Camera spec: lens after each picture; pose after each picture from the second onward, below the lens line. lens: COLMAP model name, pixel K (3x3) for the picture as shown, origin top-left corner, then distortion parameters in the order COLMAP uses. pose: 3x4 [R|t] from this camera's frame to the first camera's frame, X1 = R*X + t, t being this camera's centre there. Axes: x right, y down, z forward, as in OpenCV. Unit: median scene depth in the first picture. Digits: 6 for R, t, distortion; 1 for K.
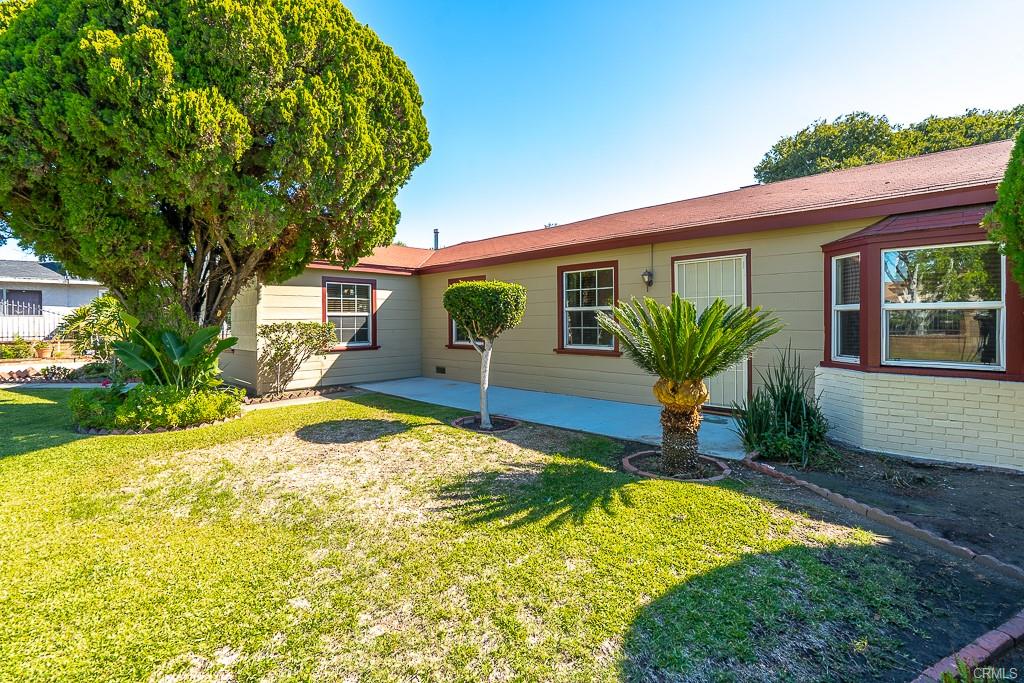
lens RADIAL K [[468.3, 0, 512.0], [0, 468.3, 341.5], [0, 0, 1]] dist [0.000966, 0.000646]
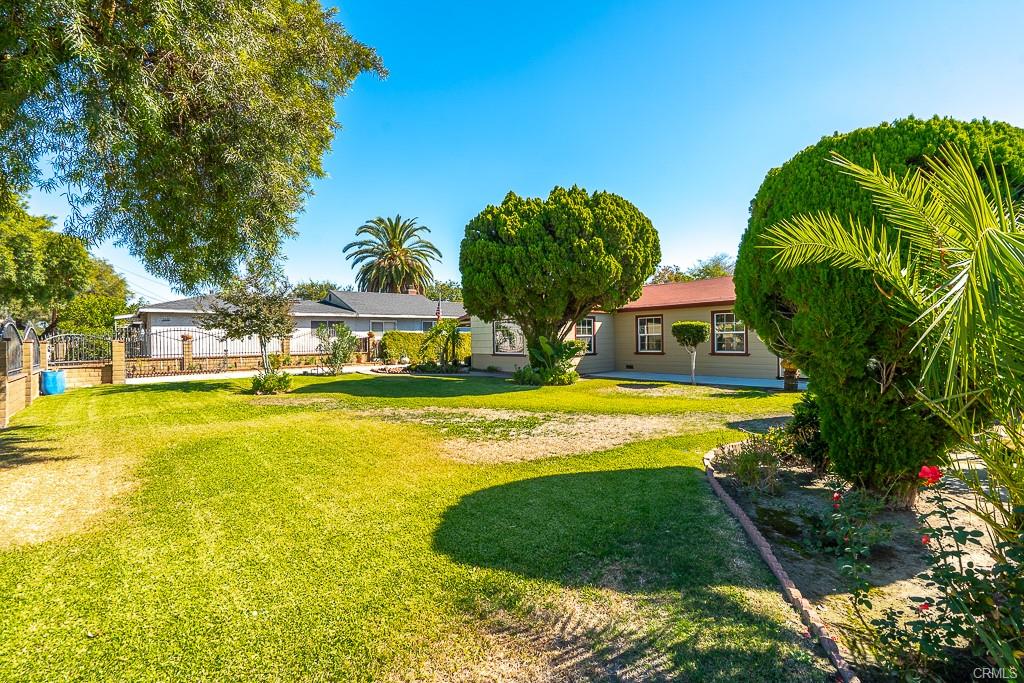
lens RADIAL K [[468.3, 0, 512.0], [0, 468.3, 341.5], [0, 0, 1]] dist [0.000966, 0.000646]
pose [[0.997066, -0.003748, -0.076461, -0.501025], [0.000917, 0.999314, -0.037029, 0.033235], [0.076547, 0.036850, 0.996385, -0.865149]]
